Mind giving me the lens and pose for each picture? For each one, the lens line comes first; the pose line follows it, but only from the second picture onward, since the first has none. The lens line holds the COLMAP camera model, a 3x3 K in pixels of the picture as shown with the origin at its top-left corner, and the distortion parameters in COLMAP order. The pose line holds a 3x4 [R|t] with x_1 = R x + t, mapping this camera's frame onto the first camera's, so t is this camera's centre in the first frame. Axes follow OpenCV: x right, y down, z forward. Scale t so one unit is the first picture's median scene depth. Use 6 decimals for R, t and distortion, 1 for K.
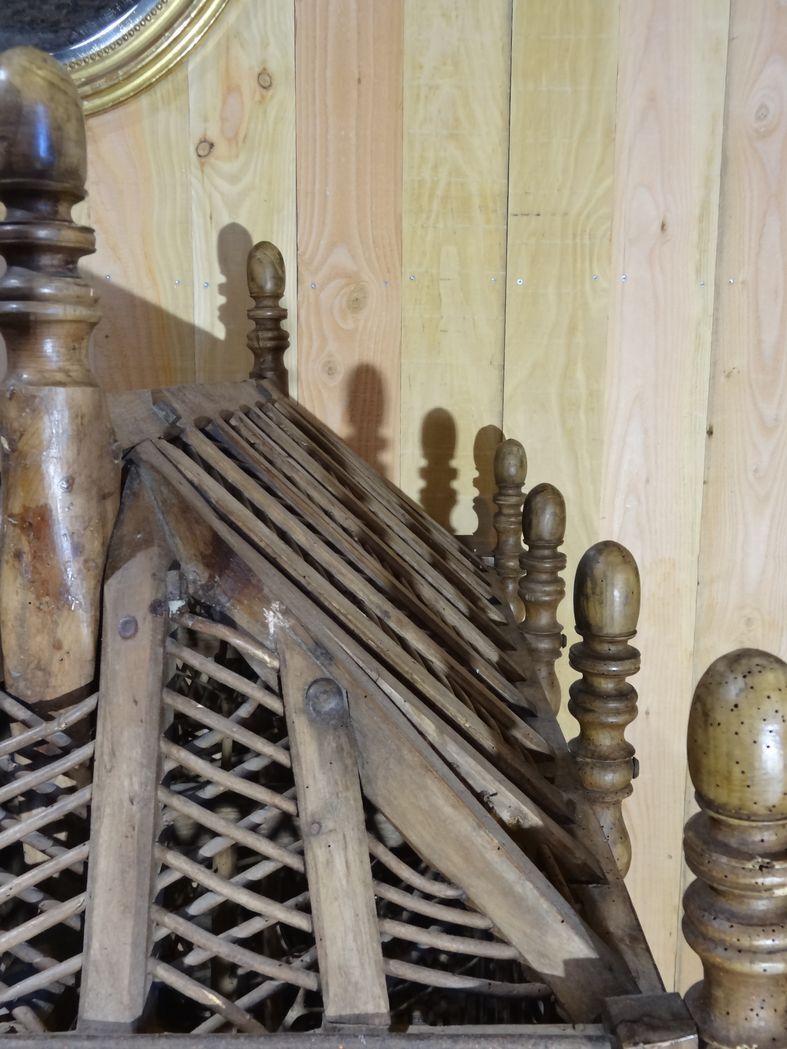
lens RADIAL K [[959.2, 0, 398.9], [0, 959.2, 526.5], [0, 0, 1]] dist [-0.000366, 0.000000]
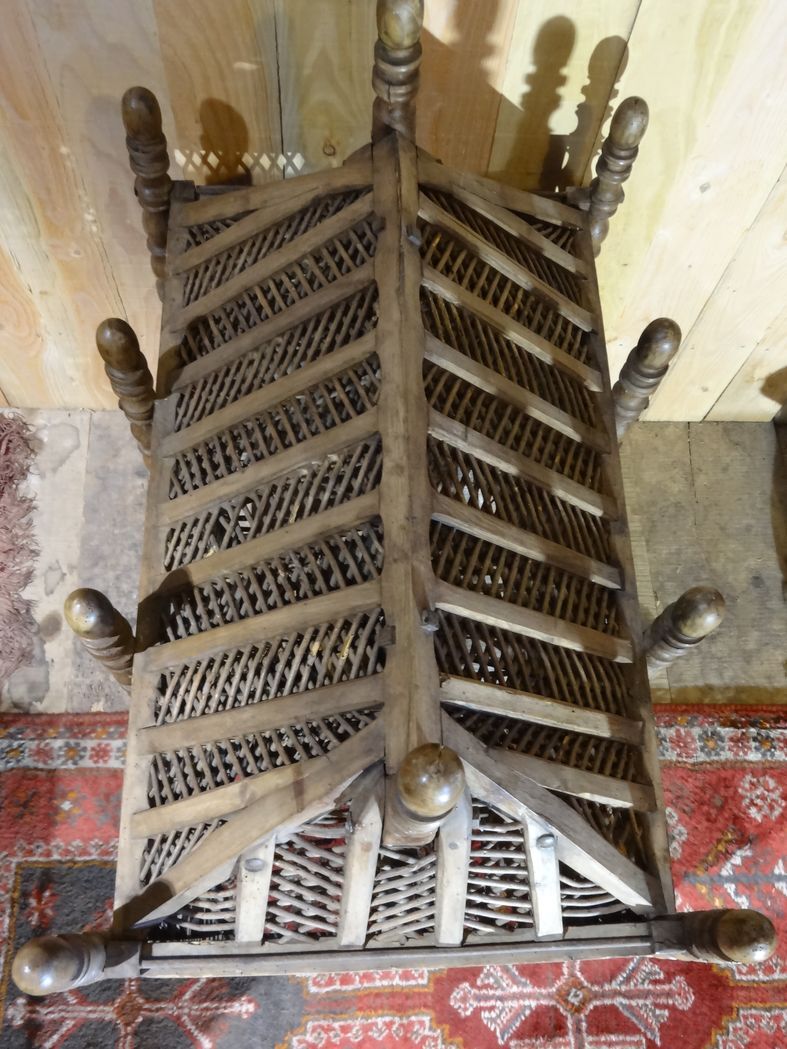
lens RADIAL K [[959.2, 0, 395.1], [0, 959.2, 526.2], [0, 0, 1]] dist [-0.000366, 0.000000]
pose [[0.997835, -0.011848, 0.064690, -0.167014], [-0.048399, 0.533696, 0.844291, -0.596196], [-0.044528, -0.845594, 0.531967, 0.168450]]
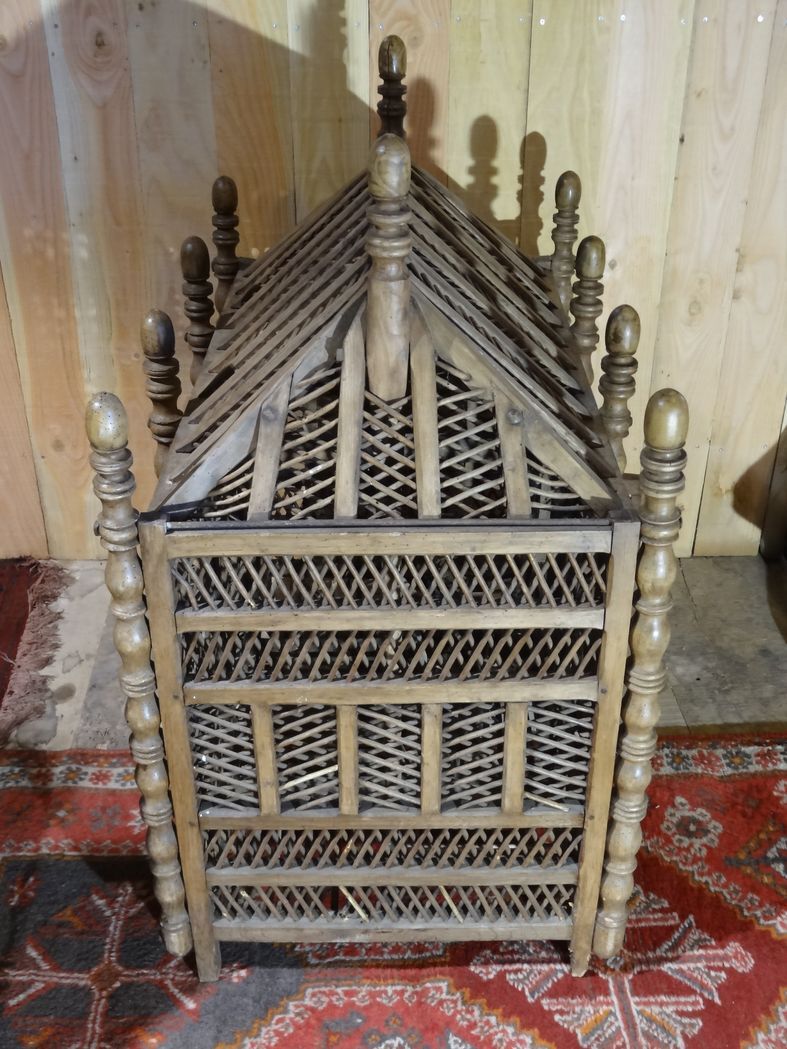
lens RADIAL K [[1193.0, 0, 383.0], [0, 1193.0, 528.4], [0, 0, 1]] dist [0.005262, 0.000000]
pose [[0.999399, -0.026608, 0.022240, -0.139391], [0.016943, 0.934201, 0.356344, -0.192423], [-0.030258, -0.355753, 0.934090, -0.721170]]
